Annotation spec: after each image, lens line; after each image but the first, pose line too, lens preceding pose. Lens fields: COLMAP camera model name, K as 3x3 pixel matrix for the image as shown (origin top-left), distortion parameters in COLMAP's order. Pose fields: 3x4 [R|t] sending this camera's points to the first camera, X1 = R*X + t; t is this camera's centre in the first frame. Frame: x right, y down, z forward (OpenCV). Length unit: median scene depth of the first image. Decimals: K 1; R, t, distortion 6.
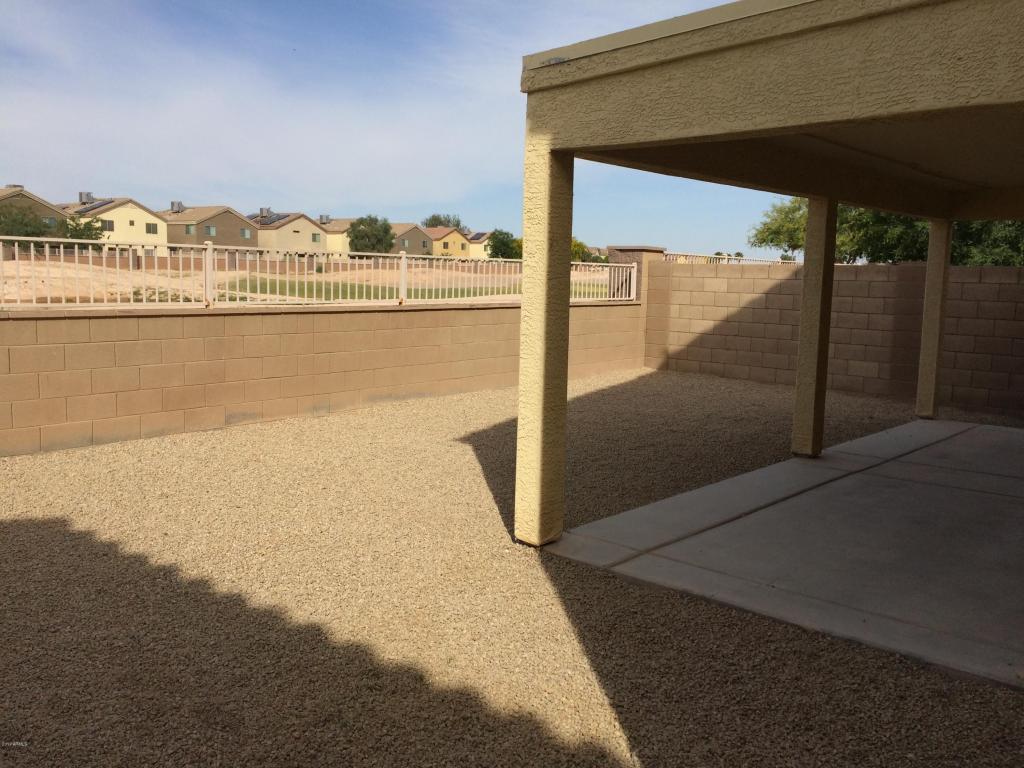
lens RADIAL K [[874.1, 0, 499.5], [0, 874.1, 377.9], [0, 0, 1]] dist [0.080565, -0.106036]
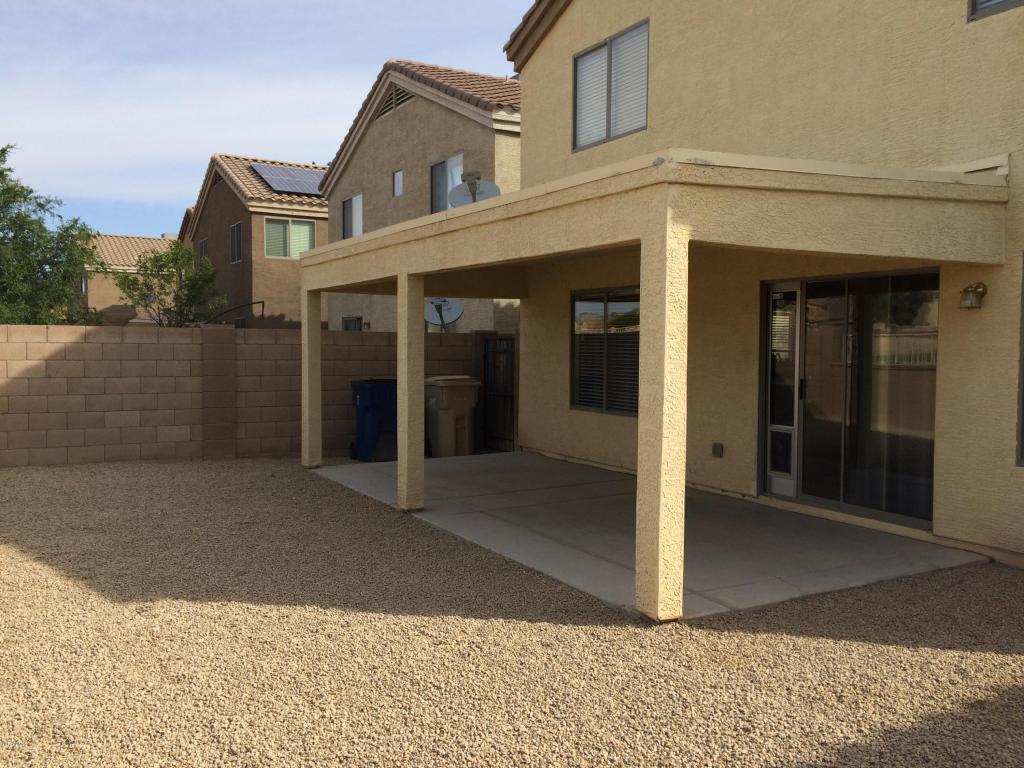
lens RADIAL K [[874.1, 0, 517.0], [0, 874.1, 379.1], [0, 0, 1]] dist [0.080565, -0.106036]
pose [[0.306150, -0.059776, 0.950105, -0.186488], [0.110590, 0.993503, 0.026871, -0.025743], [-0.945538, 0.096846, 0.310771, 0.158854]]
